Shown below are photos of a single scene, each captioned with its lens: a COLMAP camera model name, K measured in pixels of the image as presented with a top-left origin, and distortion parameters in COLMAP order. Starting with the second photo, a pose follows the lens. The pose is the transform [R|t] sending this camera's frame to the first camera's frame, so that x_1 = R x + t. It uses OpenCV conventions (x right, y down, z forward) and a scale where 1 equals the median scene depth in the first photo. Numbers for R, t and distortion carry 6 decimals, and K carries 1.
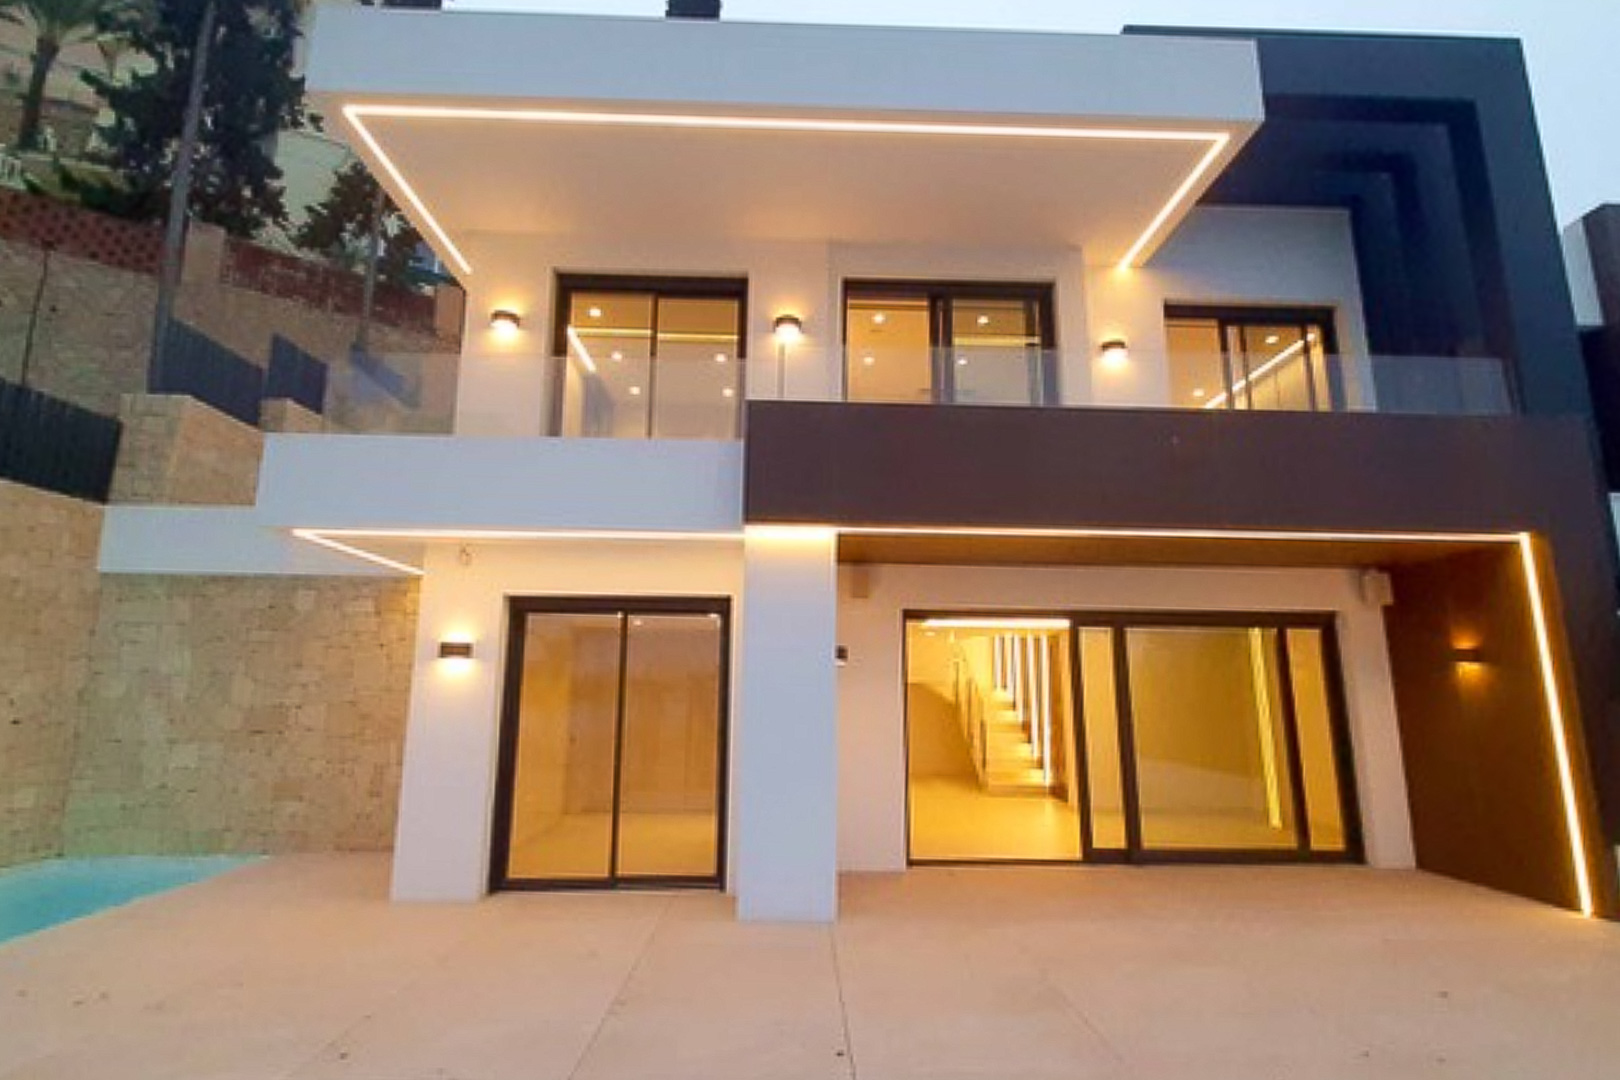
lens RADIAL K [[824.3, 0, 775.8], [0, 824.3, 529.8], [0, 0, 1]] dist [0.005953, -0.000990]
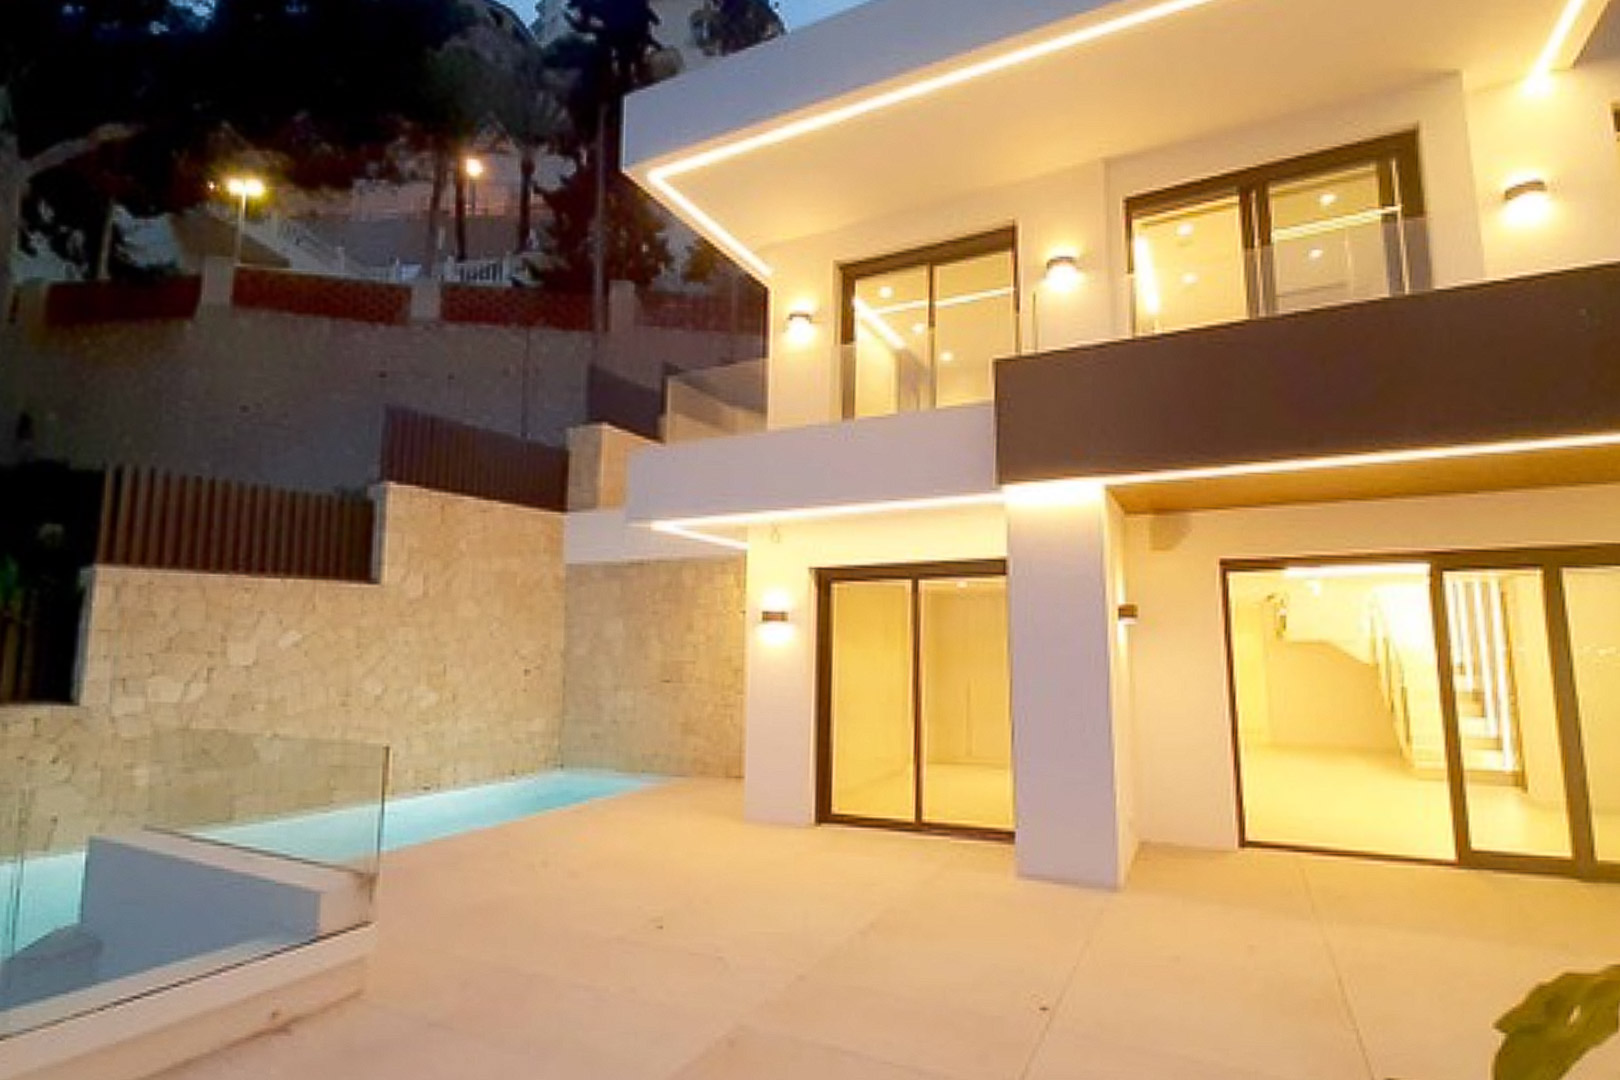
lens RADIAL K [[824.3, 0, 799.9], [0, 824.3, 546.7], [0, 0, 1]] dist [0.005953, -0.000990]
pose [[0.868198, -0.060155, -0.492558, 0.192249], [0.094550, 0.994493, 0.045201, -0.000585], [0.487126, -0.085815, 0.869105, 0.014456]]
